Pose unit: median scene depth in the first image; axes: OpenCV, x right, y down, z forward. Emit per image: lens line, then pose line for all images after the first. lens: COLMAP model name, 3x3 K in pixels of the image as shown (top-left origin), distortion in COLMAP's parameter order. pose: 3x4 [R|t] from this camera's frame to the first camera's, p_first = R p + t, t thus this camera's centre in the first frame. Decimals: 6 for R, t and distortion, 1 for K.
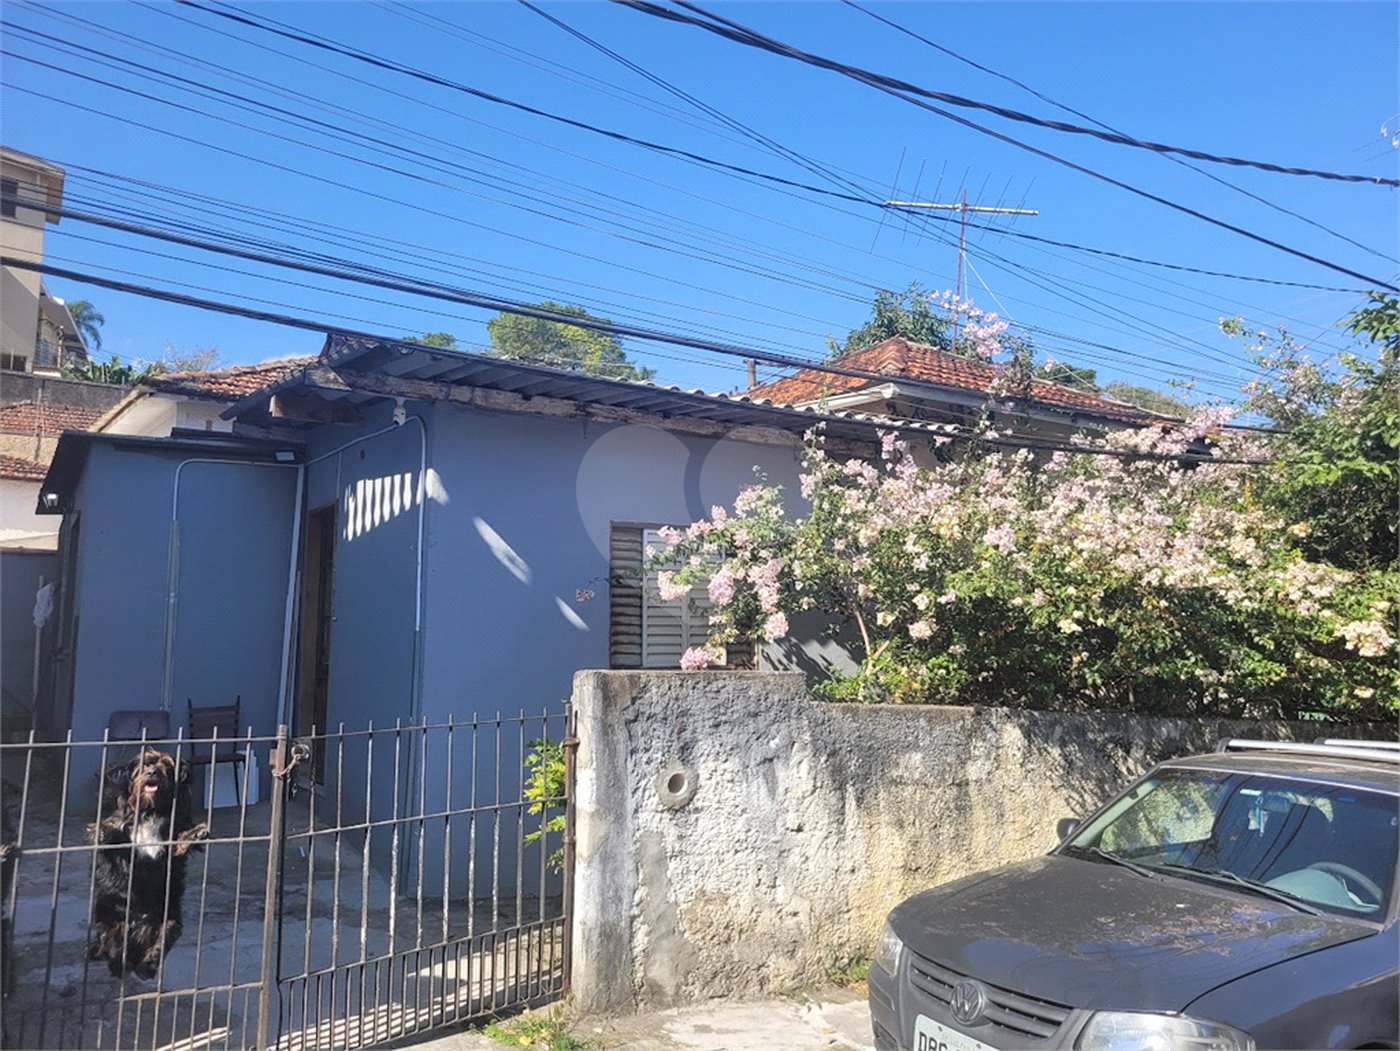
lens RADIAL K [[1067.8, 0, 696.6], [0, 1067.8, 518.8], [0, 0, 1]] dist [0.039625, -0.013943]
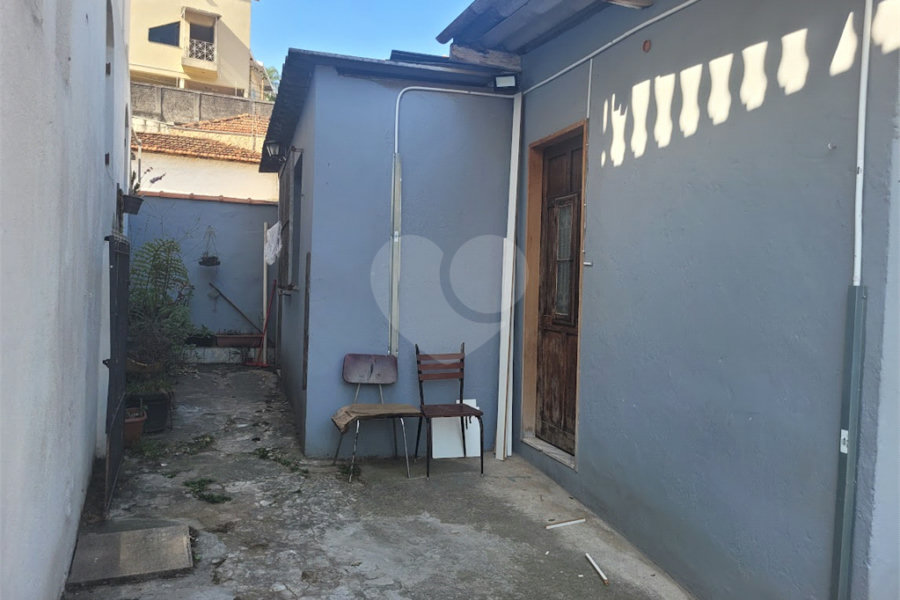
lens RADIAL K [[739.2, 0, 476.7], [0, 739.2, 312.2], [0, 0, 1]] dist [0.038639, -0.002468]
pose [[0.966480, 0.043399, -0.253047, -0.240492], [-0.005319, 0.988782, 0.149270, 0.039651], [0.256687, -0.142921, 0.955869, 0.372337]]
